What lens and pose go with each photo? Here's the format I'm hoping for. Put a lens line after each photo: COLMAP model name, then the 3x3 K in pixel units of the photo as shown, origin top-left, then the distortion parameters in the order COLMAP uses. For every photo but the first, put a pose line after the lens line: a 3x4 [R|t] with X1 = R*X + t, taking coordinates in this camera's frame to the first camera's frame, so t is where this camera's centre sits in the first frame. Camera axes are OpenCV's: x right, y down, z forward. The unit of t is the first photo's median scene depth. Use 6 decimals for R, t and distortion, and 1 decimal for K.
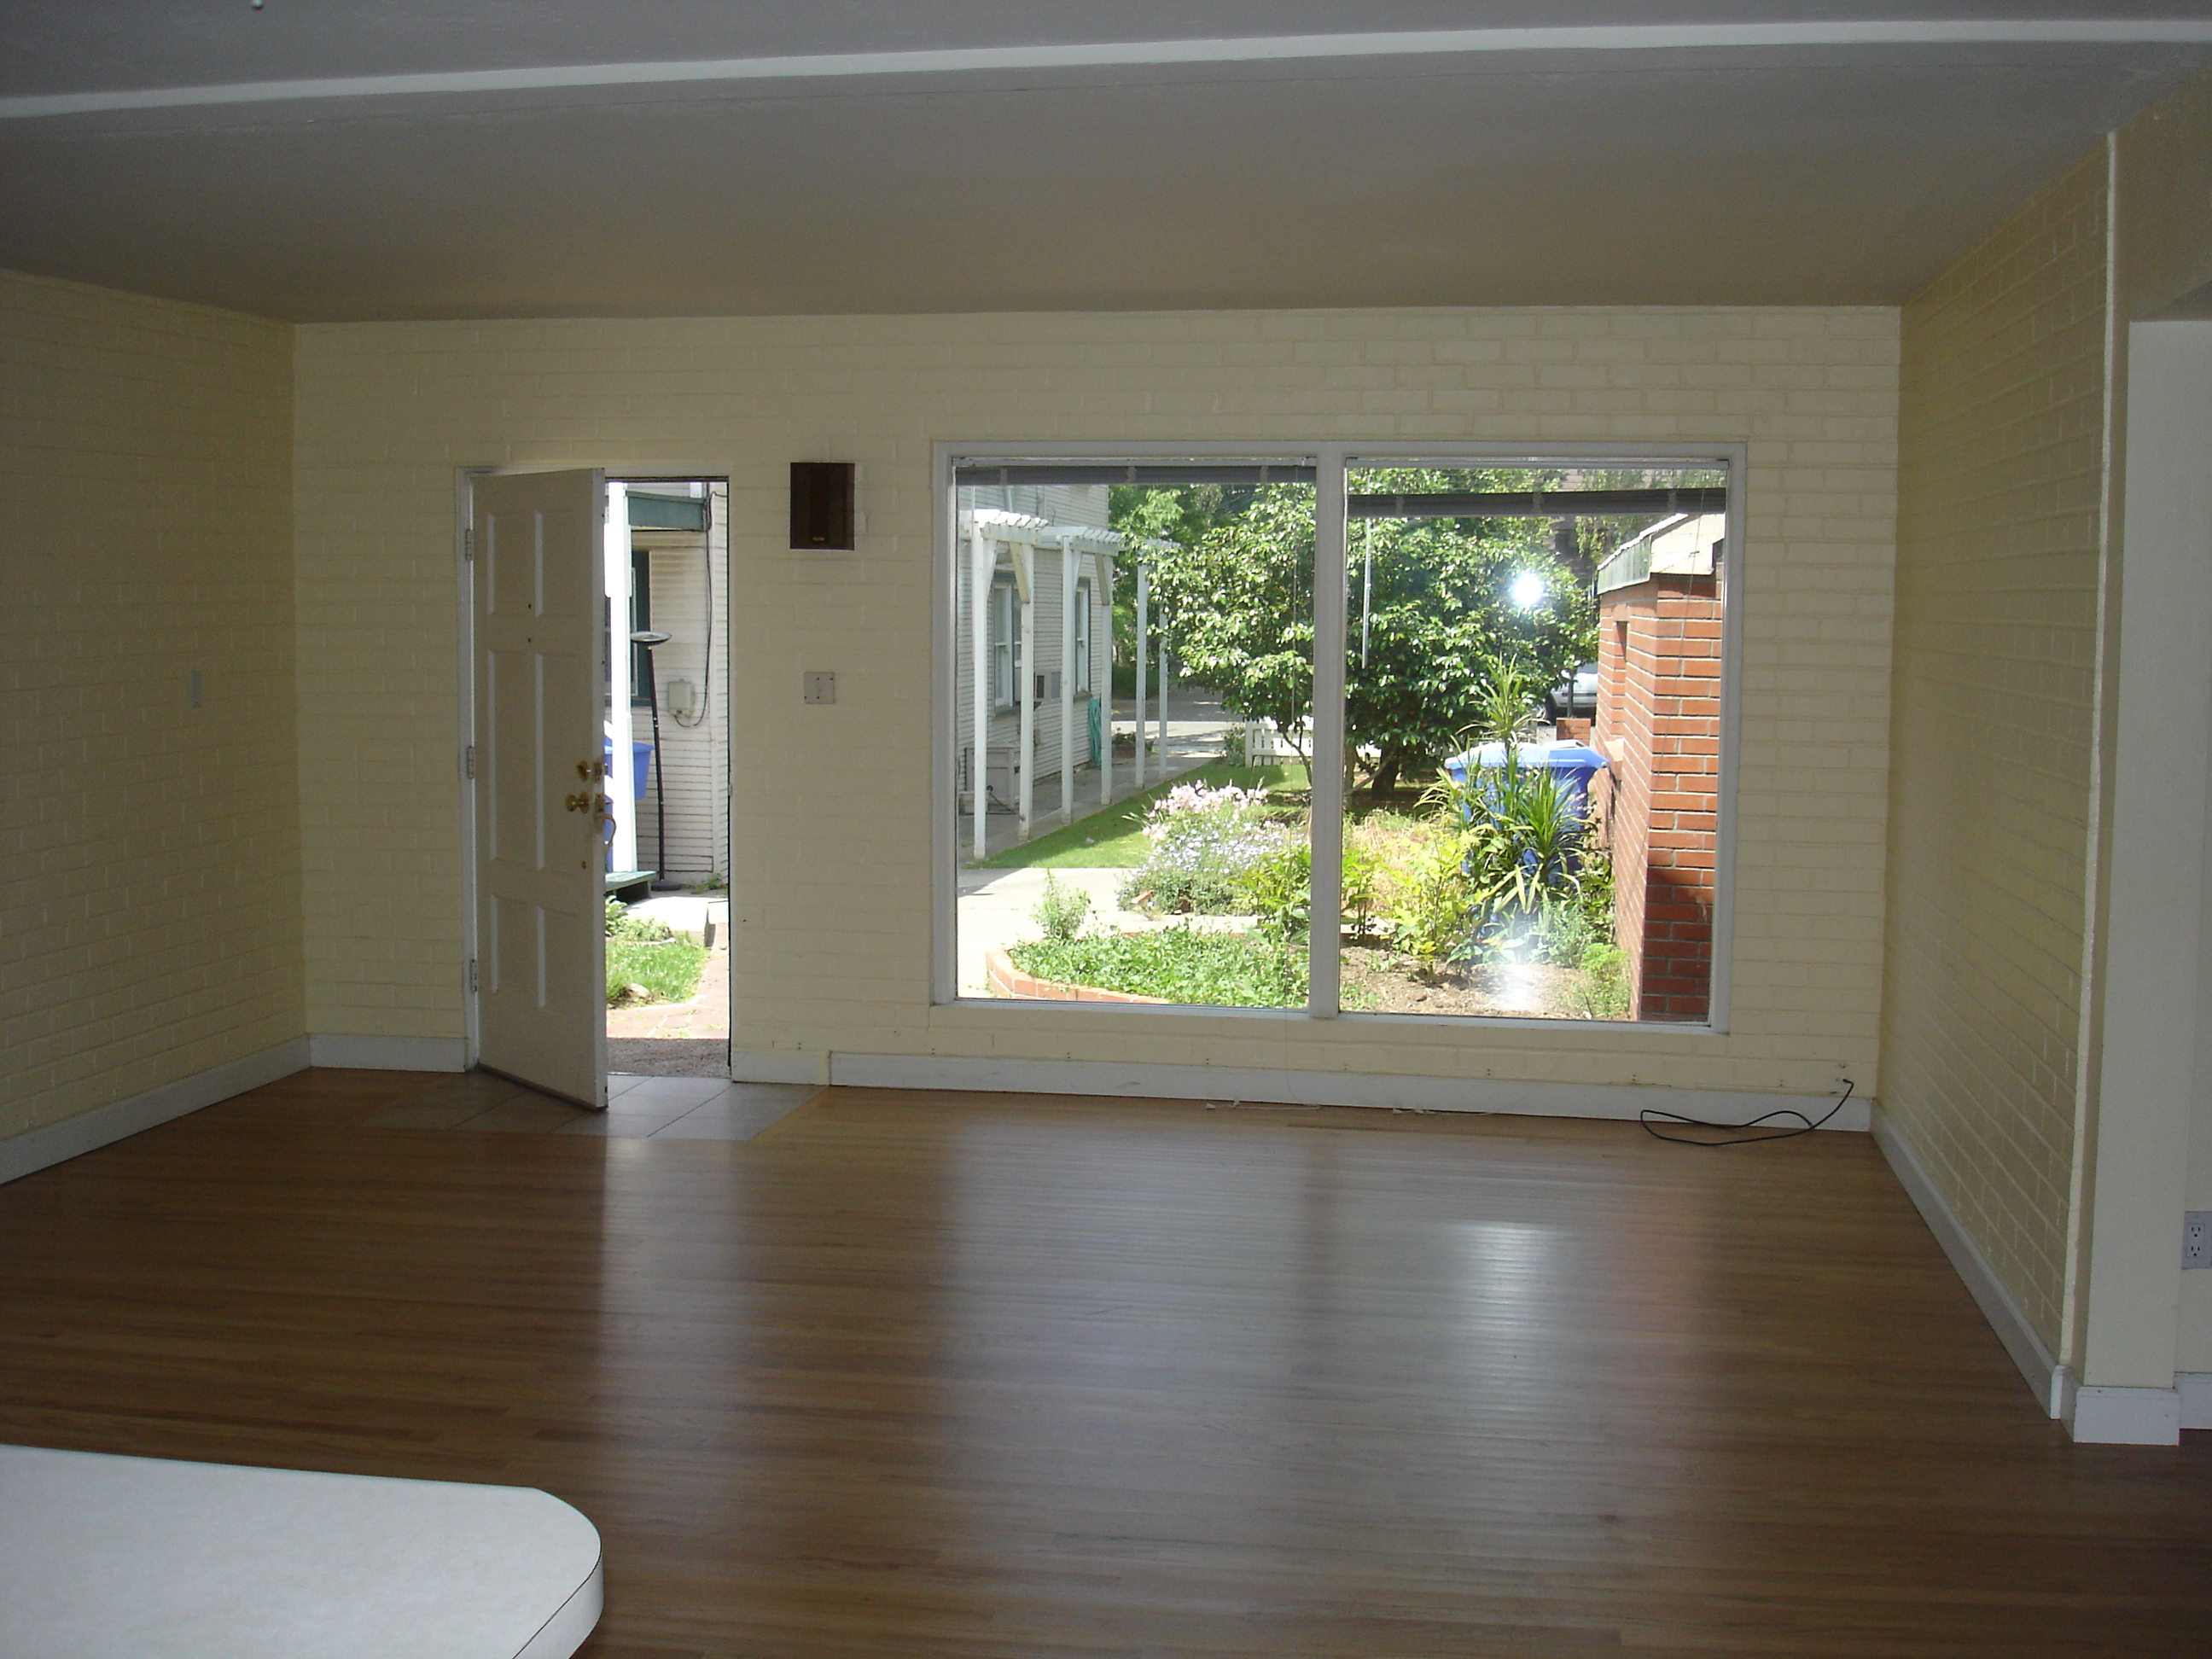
lens RADIAL K [[2714.3, 0, 1106.0], [0, 2714.3, 829.5], [0, 0, 1]] dist [-0.130458, 0.039776]
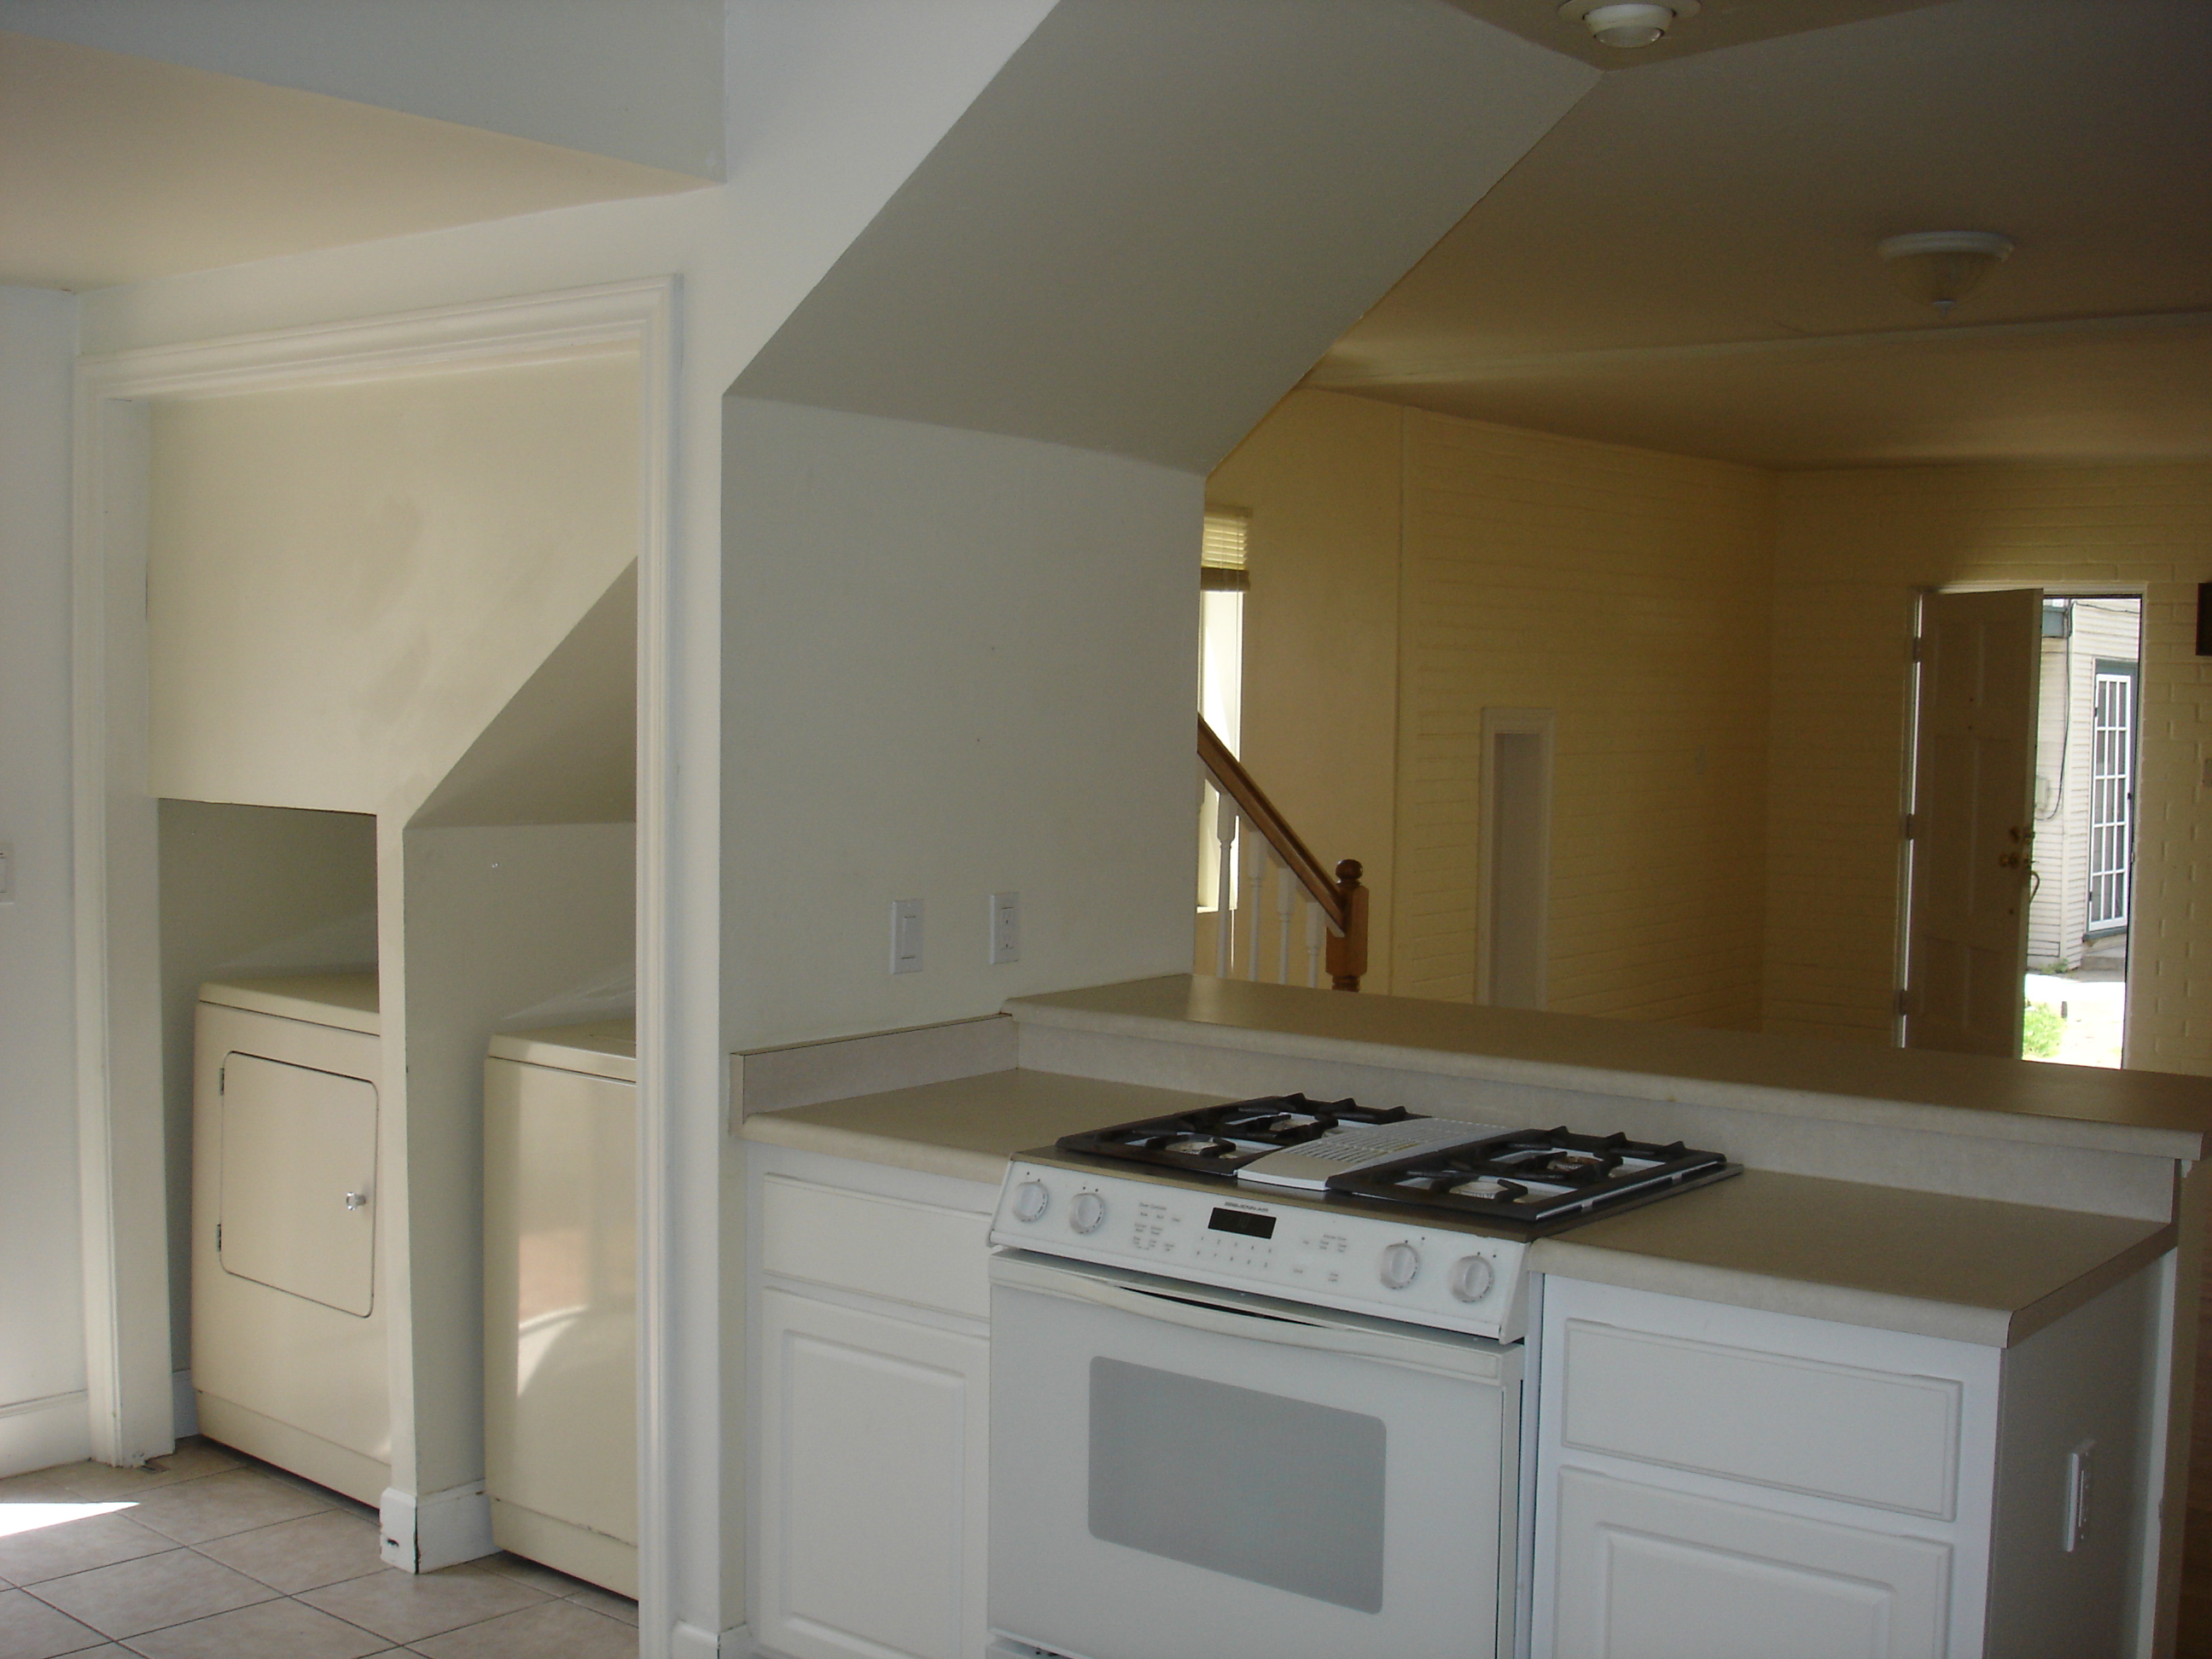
lens RADIAL K [[2714.3, 0, 1106.0], [0, 2714.3, 829.5], [0, 0, 1]] dist [-0.130458, 0.039776]
pose [[0.890671, 0.032674, -0.453473, -0.004766], [-0.049811, 0.998423, -0.025894, 0.012111], [0.451912, 0.045651, 0.890894, -0.113945]]
